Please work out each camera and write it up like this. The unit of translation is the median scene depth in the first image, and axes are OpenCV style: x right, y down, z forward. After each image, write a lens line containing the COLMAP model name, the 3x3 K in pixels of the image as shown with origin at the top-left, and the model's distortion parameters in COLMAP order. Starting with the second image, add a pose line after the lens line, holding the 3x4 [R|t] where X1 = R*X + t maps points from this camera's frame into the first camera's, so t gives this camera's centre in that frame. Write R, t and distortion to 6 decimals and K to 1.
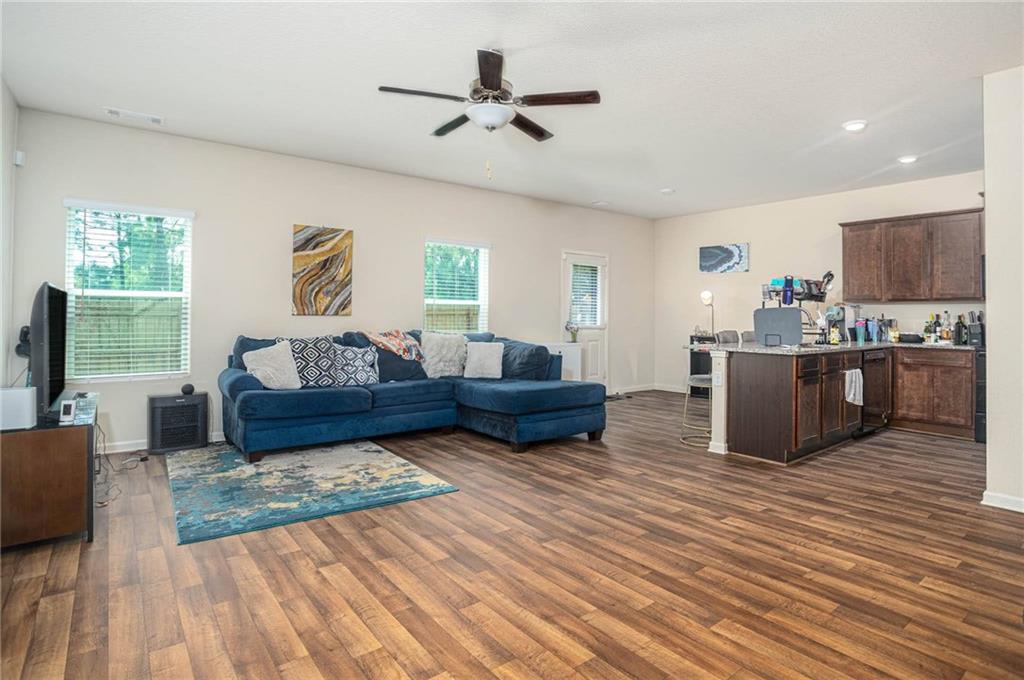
lens RADIAL K [[558.1, 0, 518.3], [0, 558.1, 311.2], [0, 0, 1]] dist [-0.047118, 0.000812]
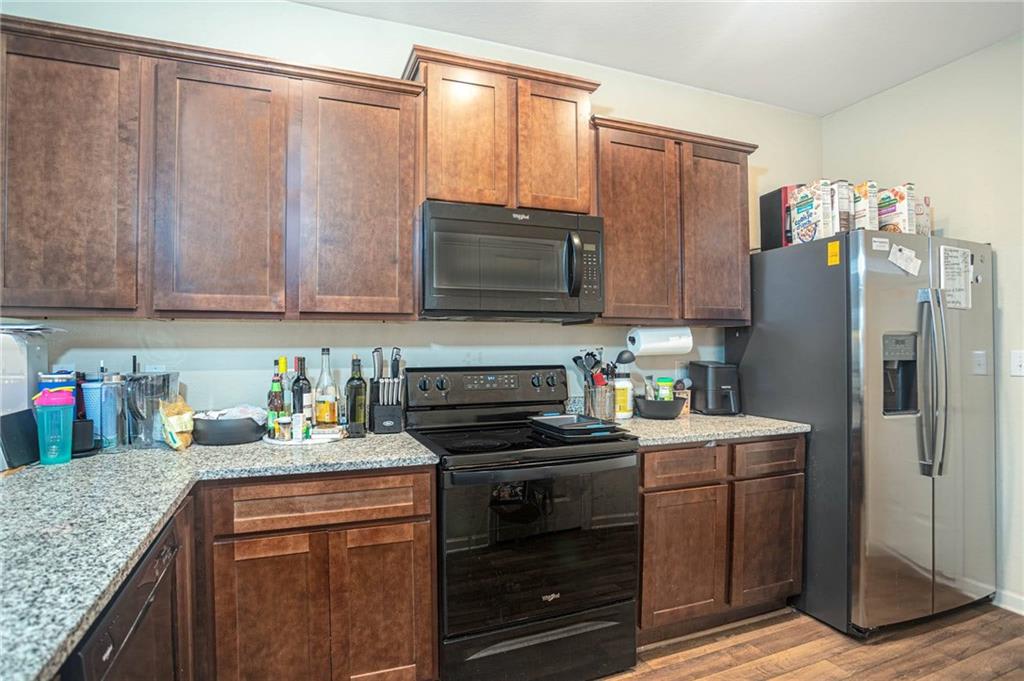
lens RADIAL K [[514.5, 0, 512.2], [0, 514.5, 338.5], [0, 0, 1]] dist [-0.068078, 0.026312]
pose [[0.281358, 0.000996, 0.959602, 0.499992], [-0.001370, 0.999999, -0.000636, -0.007266], [-0.959602, -0.001136, 0.281360, 0.791960]]
